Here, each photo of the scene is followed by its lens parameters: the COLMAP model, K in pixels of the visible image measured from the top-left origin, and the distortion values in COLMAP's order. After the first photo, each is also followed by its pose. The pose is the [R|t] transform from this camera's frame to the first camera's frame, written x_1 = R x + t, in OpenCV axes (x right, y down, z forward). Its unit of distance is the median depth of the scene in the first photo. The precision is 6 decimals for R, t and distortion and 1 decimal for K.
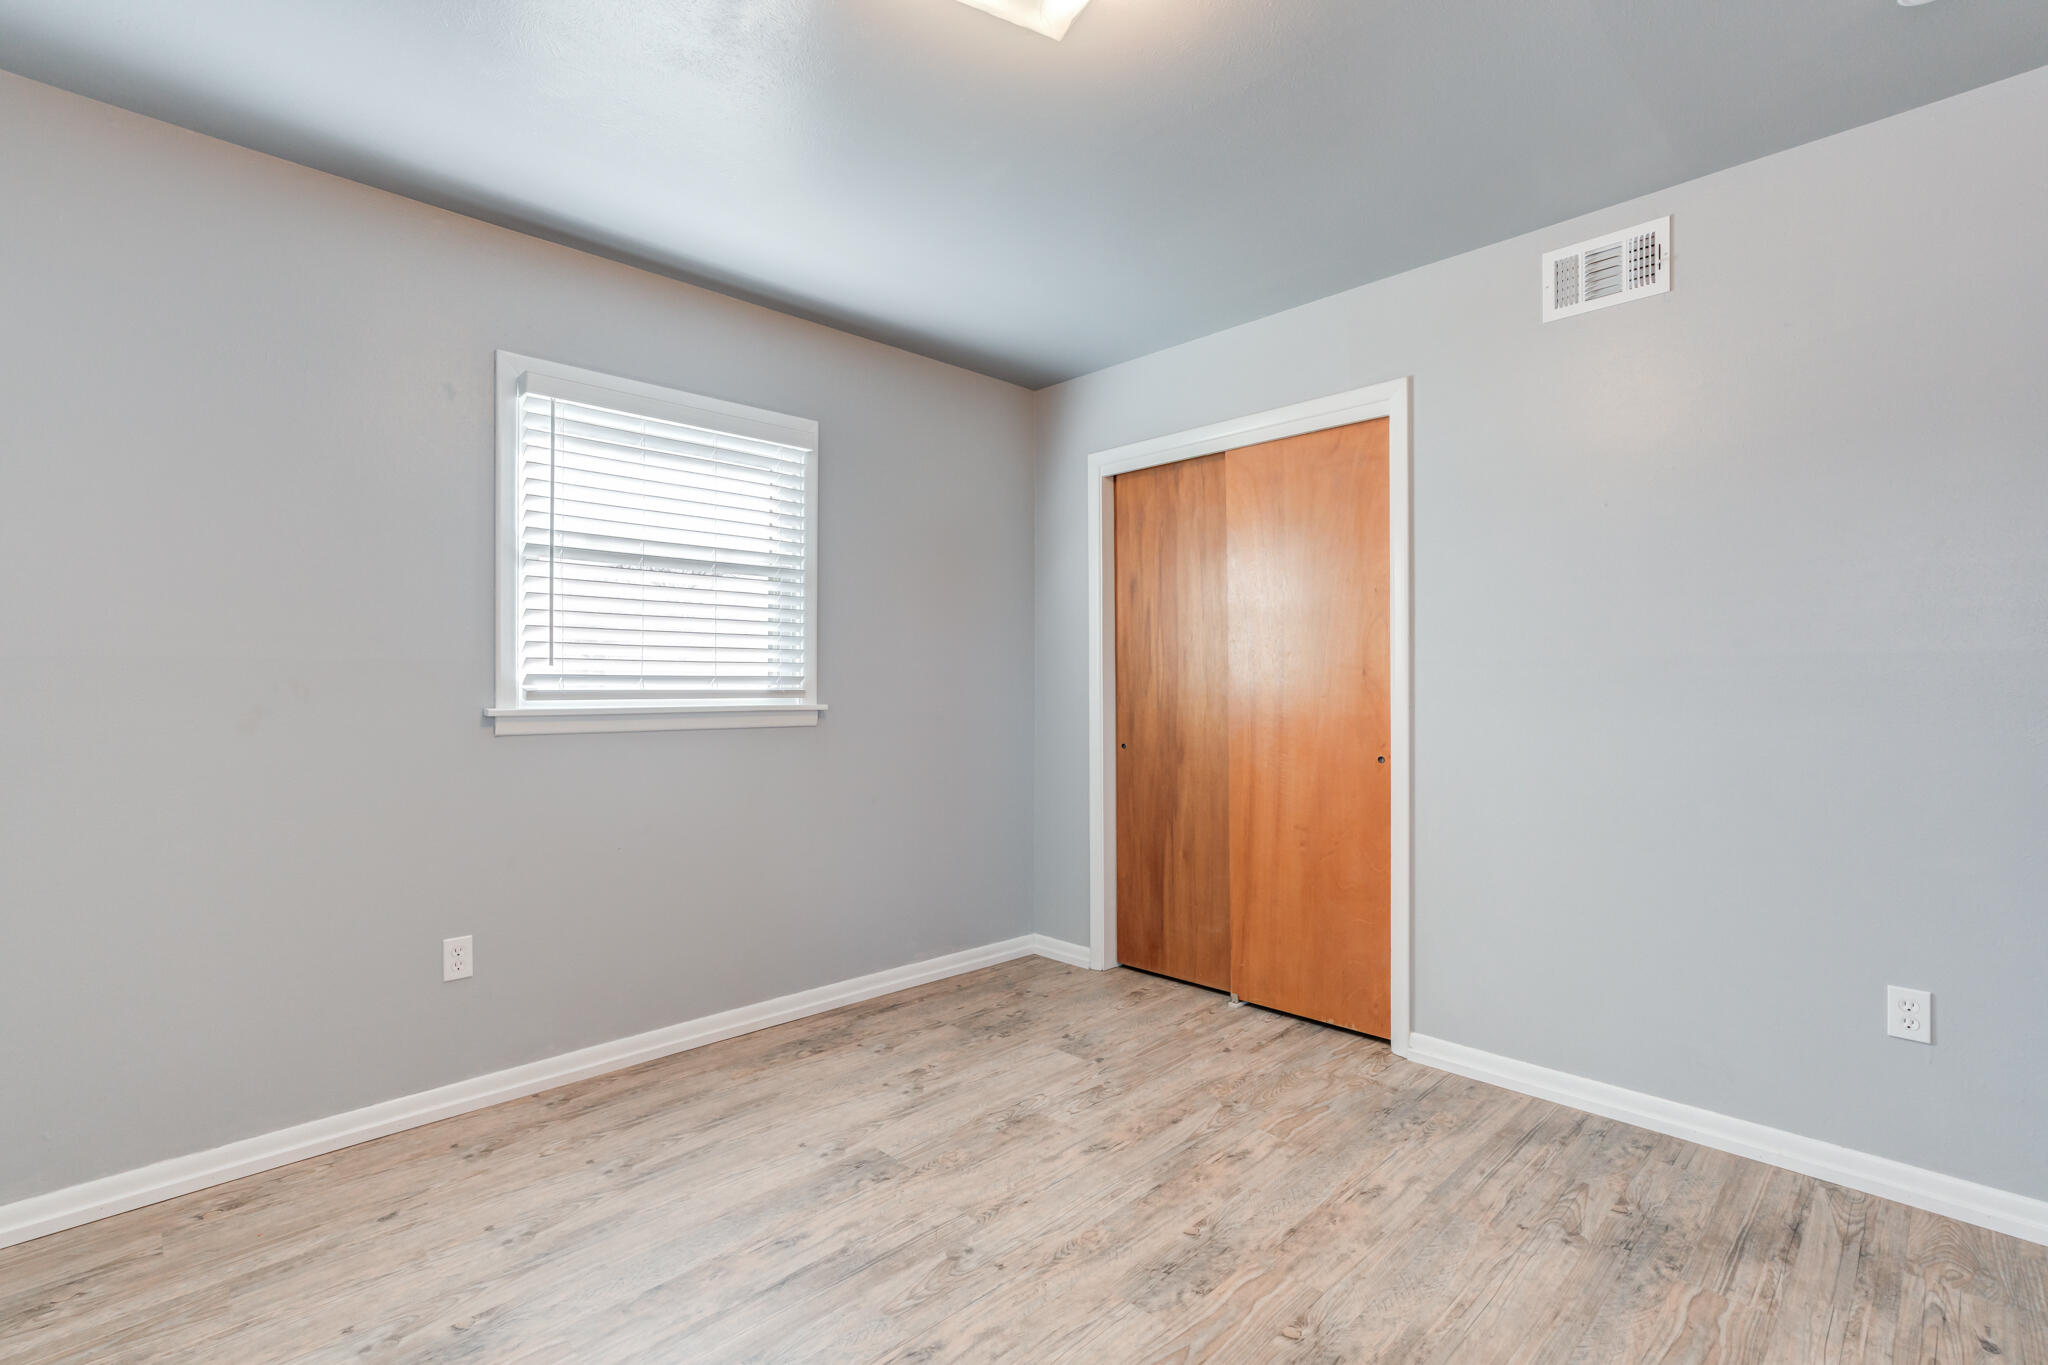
lens RADIAL K [[949.0, 0, 1026.4], [0, 949.0, 679.0], [0, 0, 1]] dist [0.002390, 0.003631]
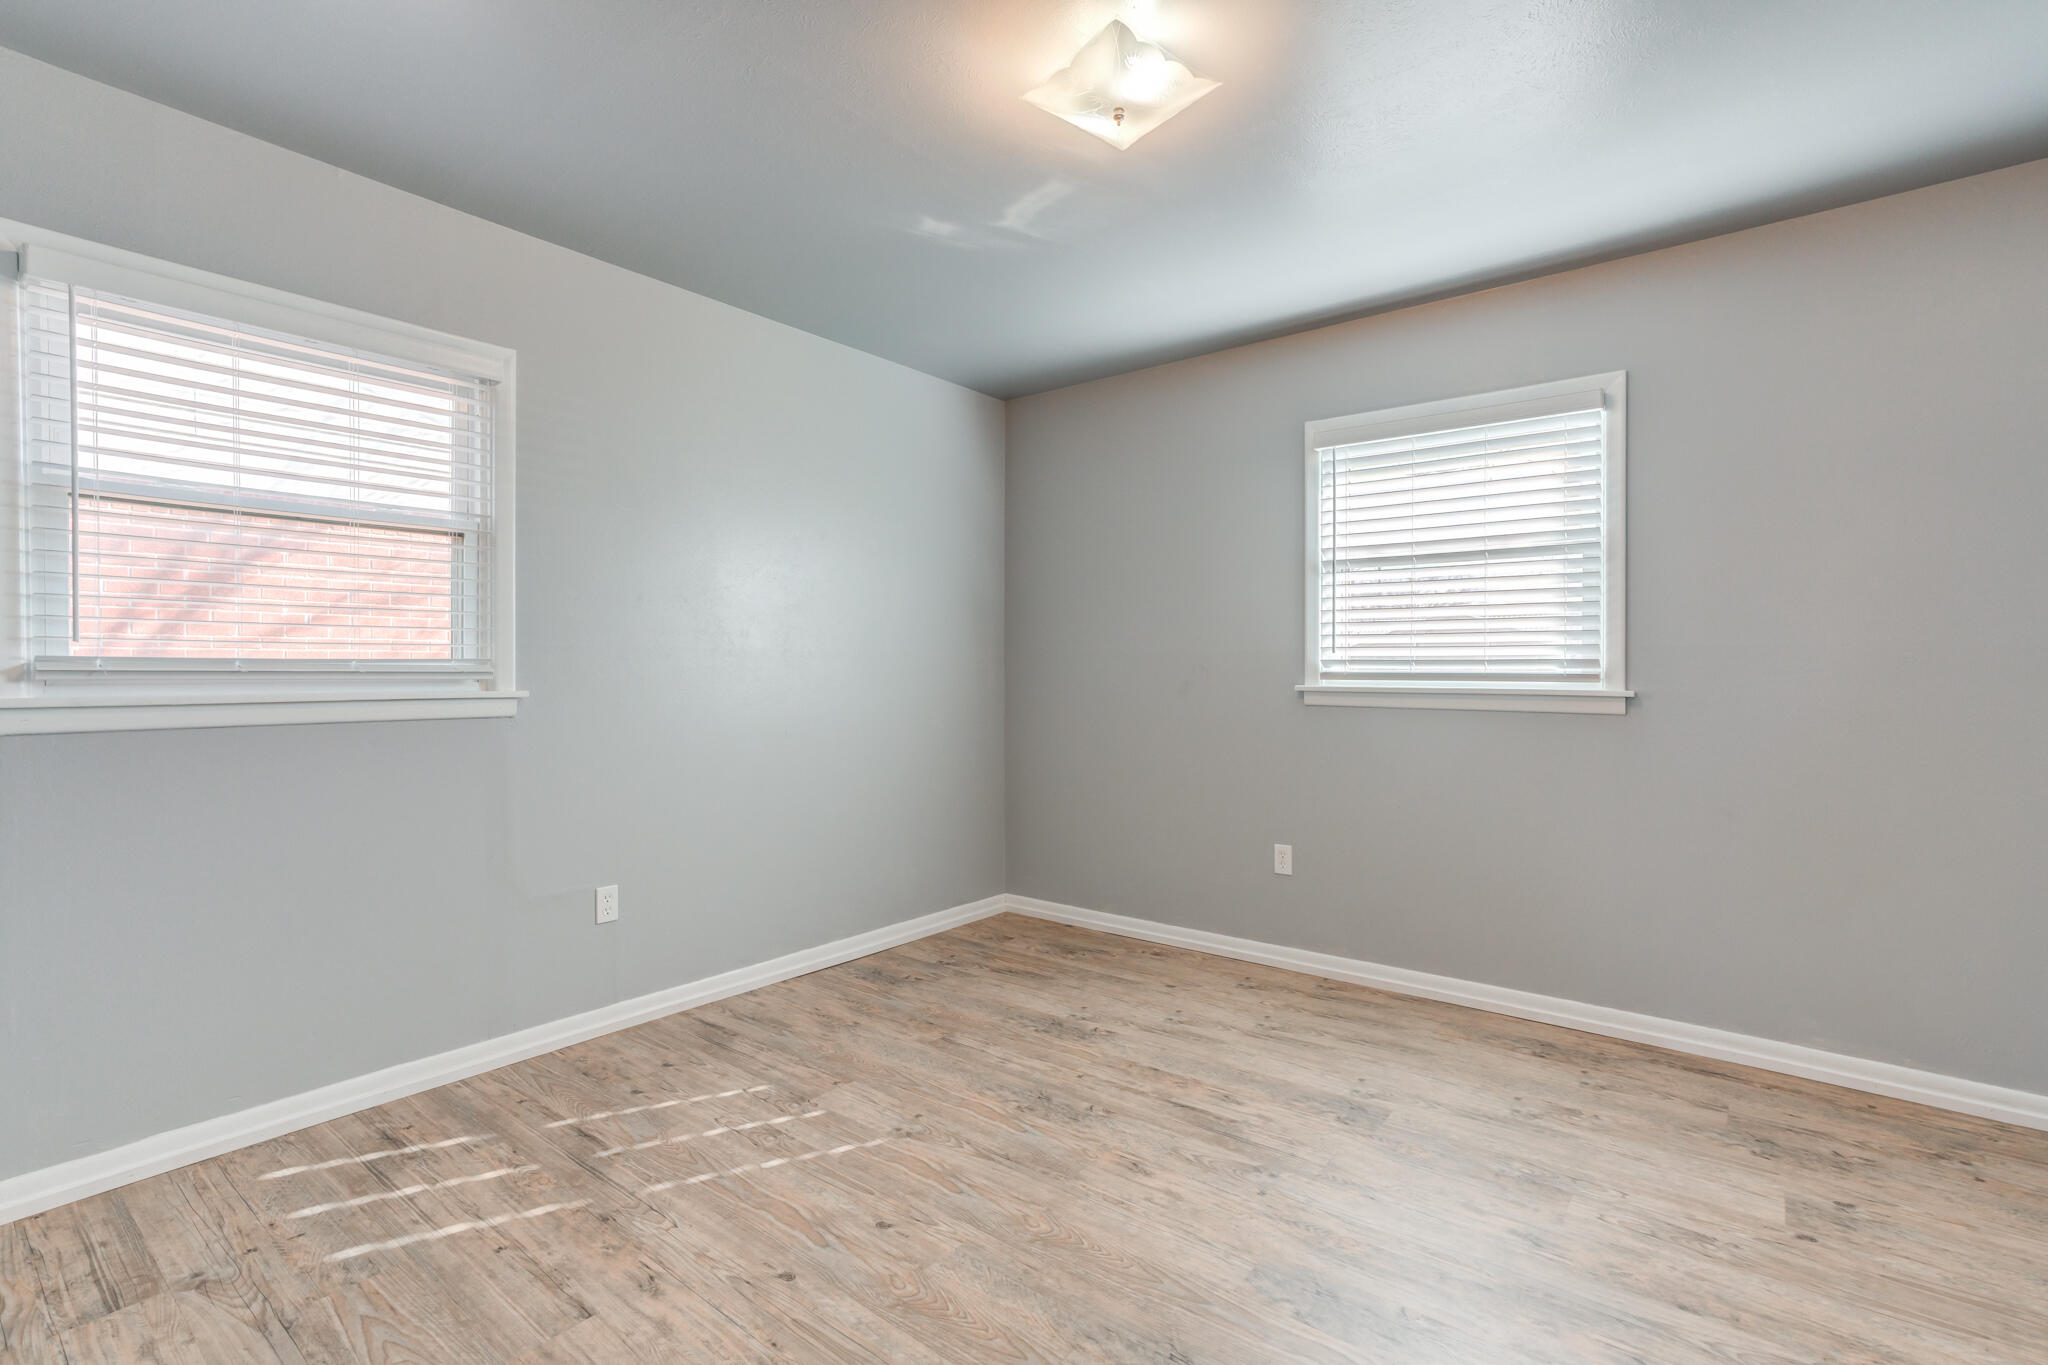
lens RADIAL K [[949.0, 0, 1026.7], [0, 949.0, 675.5], [0, 0, 1]] dist [0.002390, 0.003631]
pose [[0.122535, 0.007625, -0.992435, 0.726304], [0.003541, 0.999961, 0.008120, 0.004312], [0.992458, -0.004509, 0.122503, 0.419996]]
